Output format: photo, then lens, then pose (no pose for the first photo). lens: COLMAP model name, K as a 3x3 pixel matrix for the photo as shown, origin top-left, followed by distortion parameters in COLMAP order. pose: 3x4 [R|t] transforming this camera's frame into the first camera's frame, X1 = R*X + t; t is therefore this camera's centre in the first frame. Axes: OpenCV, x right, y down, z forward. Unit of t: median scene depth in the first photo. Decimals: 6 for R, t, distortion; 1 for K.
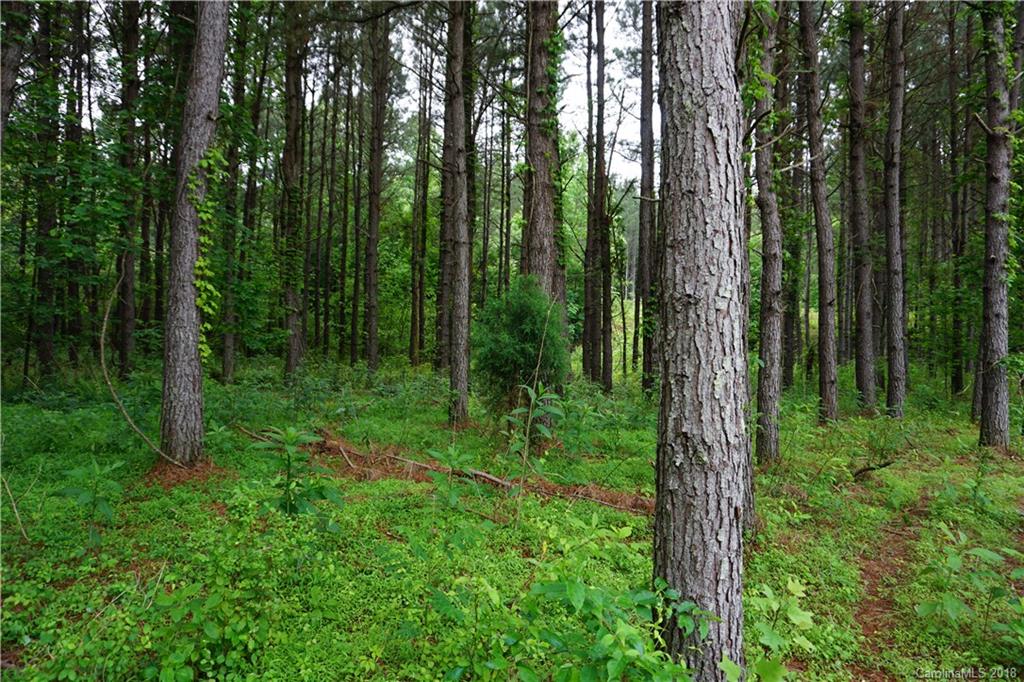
lens RADIAL K [[682.6, 0, 503.5], [0, 682.6, 341.2], [0, 0, 1]] dist [-0.047242, 0.033009]
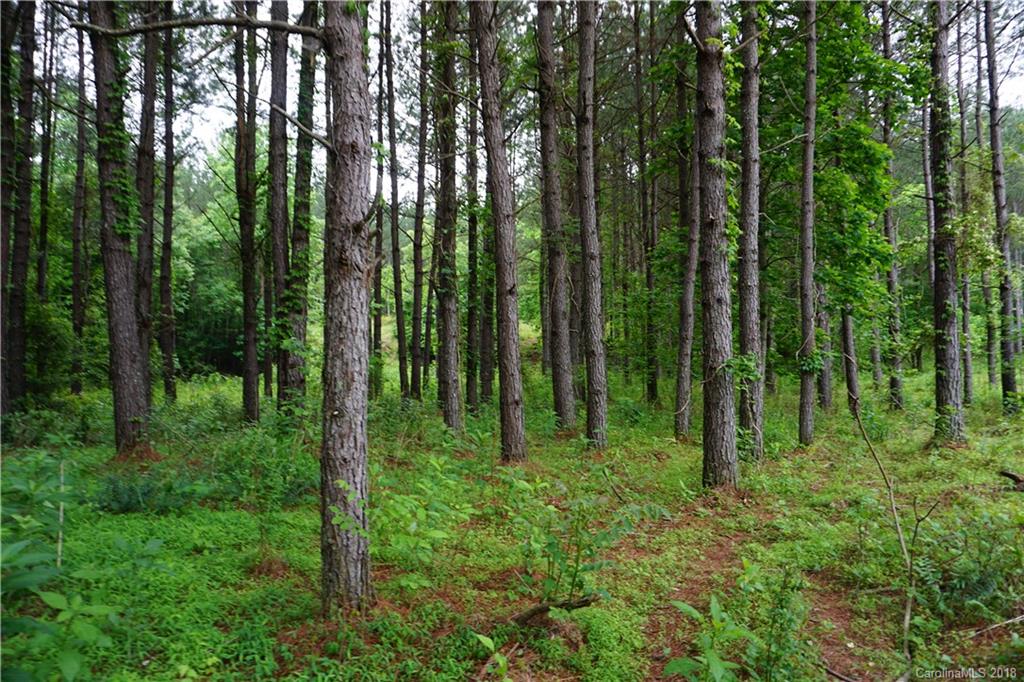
lens RADIAL K [[682.6, 0, 513.7], [0, 682.6, 341.0], [0, 0, 1]] dist [-0.047242, 0.033009]
pose [[0.917622, -0.016257, 0.397121, 0.247219], [0.026039, 0.999476, -0.019253, 0.012345], [-0.396599, 0.028007, 0.917564, 0.423520]]
